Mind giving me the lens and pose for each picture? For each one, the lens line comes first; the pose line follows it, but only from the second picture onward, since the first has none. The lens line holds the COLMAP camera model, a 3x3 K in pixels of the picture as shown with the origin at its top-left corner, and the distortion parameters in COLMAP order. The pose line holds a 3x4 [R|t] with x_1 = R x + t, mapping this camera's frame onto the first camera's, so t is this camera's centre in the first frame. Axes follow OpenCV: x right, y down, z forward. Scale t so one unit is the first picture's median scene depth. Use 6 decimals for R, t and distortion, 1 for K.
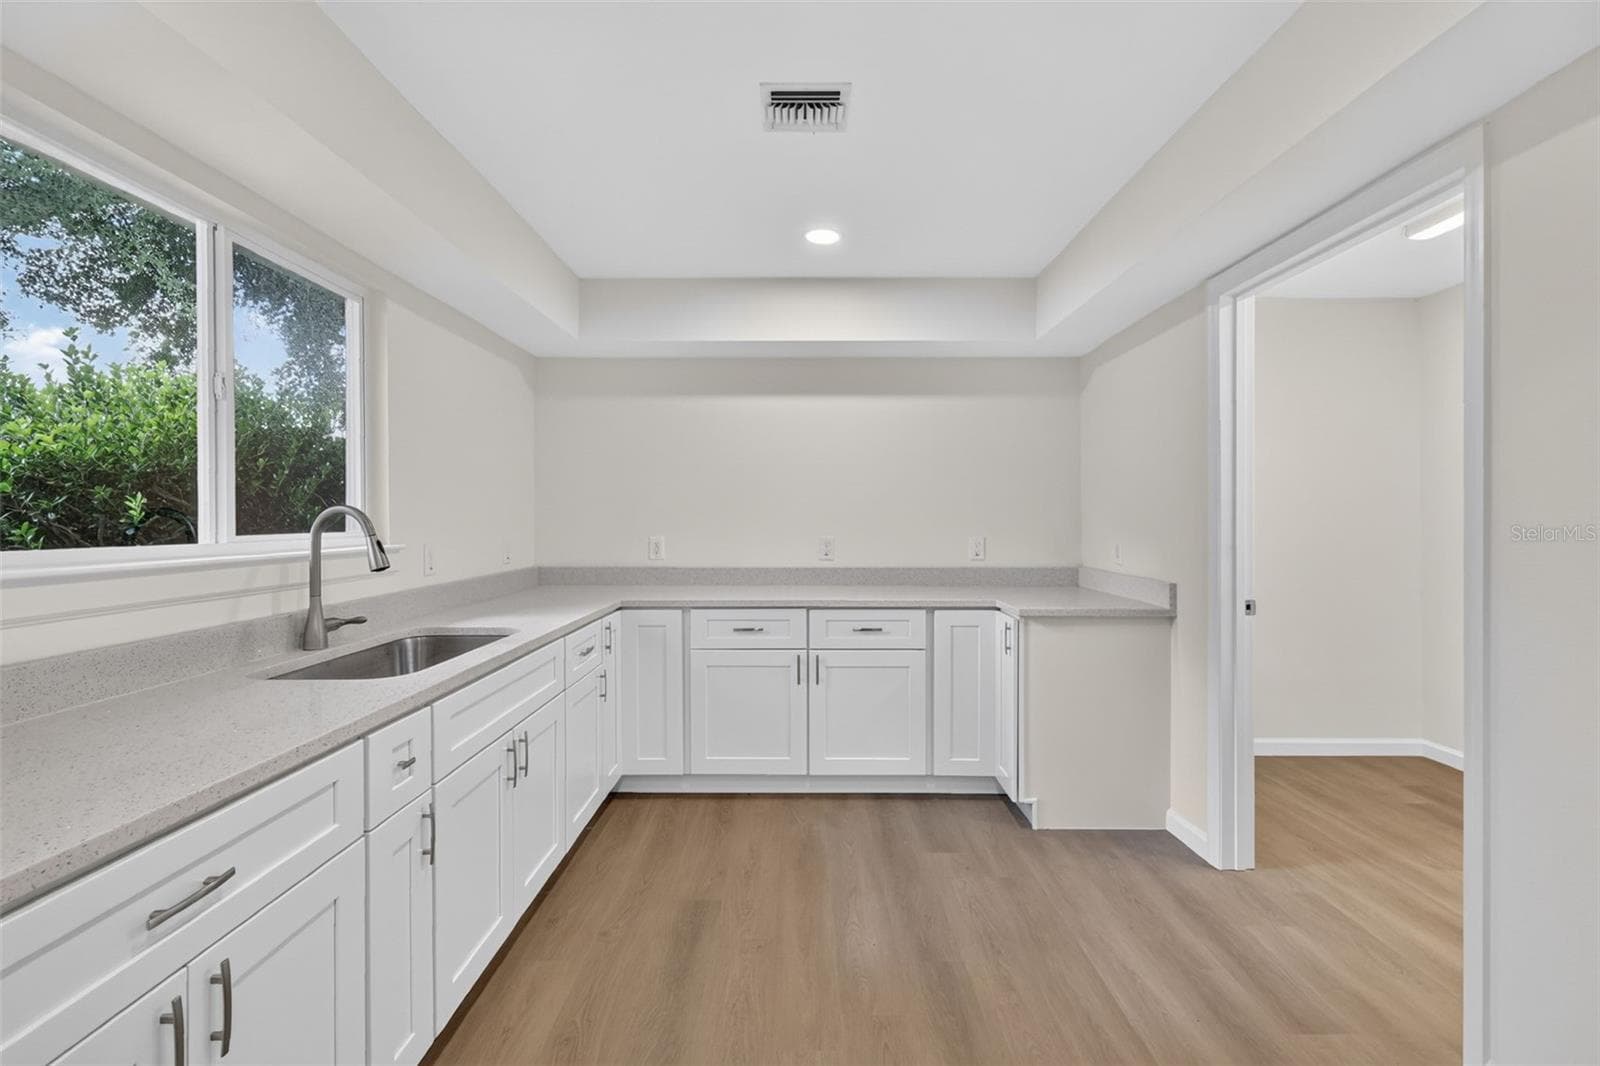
lens RADIAL K [[696.7, 0, 804.0], [0, 696.7, 521.5], [0, 0, 1]] dist [0.000816, -0.000269]
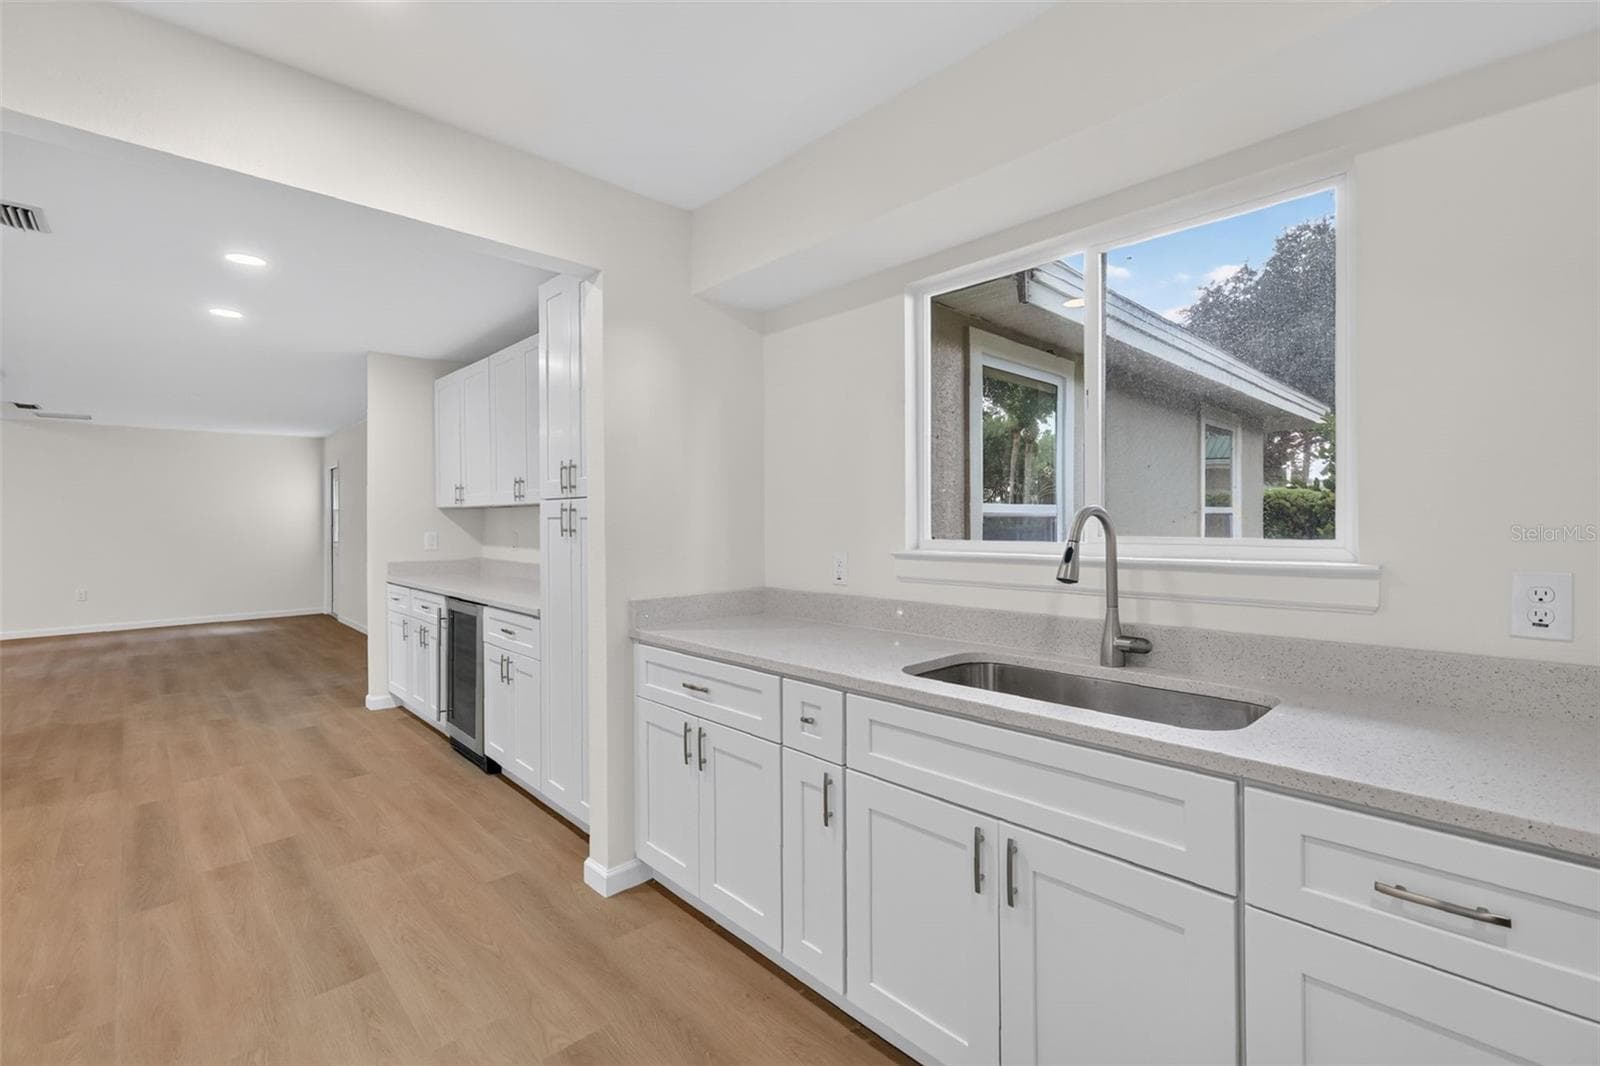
lens RADIAL K [[696.7, 0, 808.6], [0, 696.7, 532.1], [0, 0, 1]] dist [0.000816, -0.000269]
pose [[-0.721338, 0.022965, -0.692203, 0.201612], [0.006261, 0.999625, 0.026640, -0.016514], [0.692555, 0.014882, -0.721211, 1.327706]]
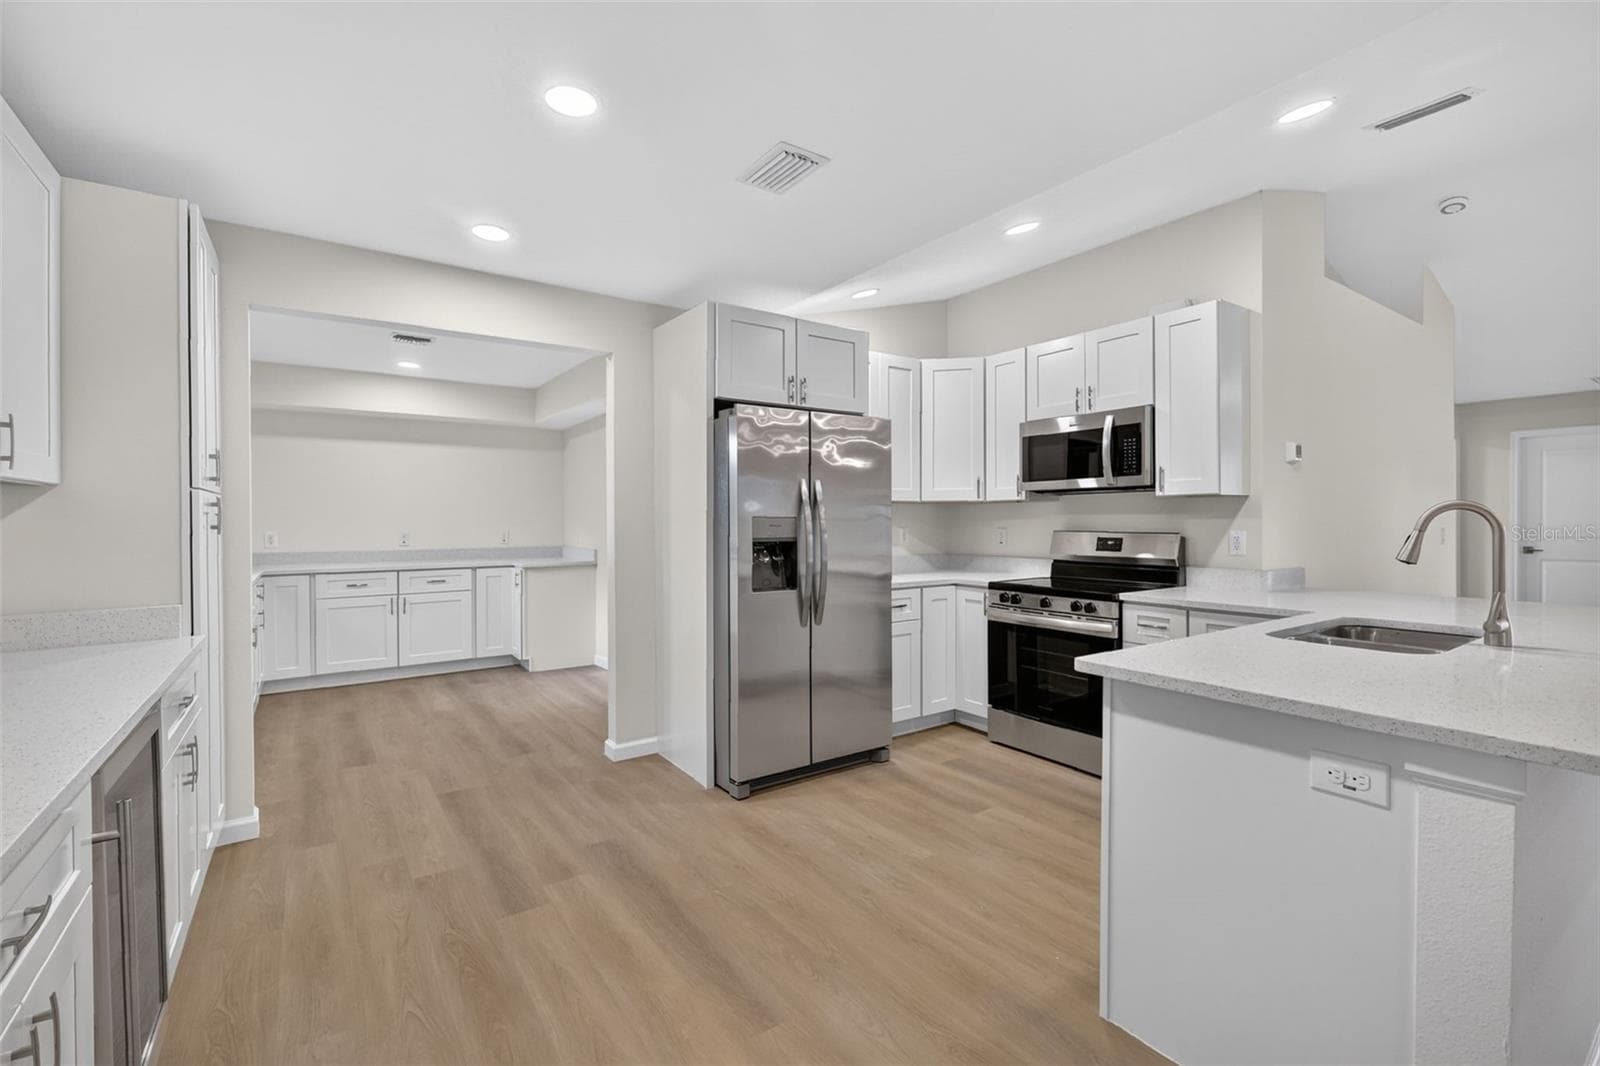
lens RADIAL K [[696.7, 0, 805.9], [0, 696.7, 522.8], [0, 0, 1]] dist [0.000816, -0.000269]
pose [[0.815734, -0.005175, 0.578404, -0.174916], [0.003041, 0.999985, 0.004657, -0.001862], [-0.578419, -0.002040, 0.815737, -1.046388]]
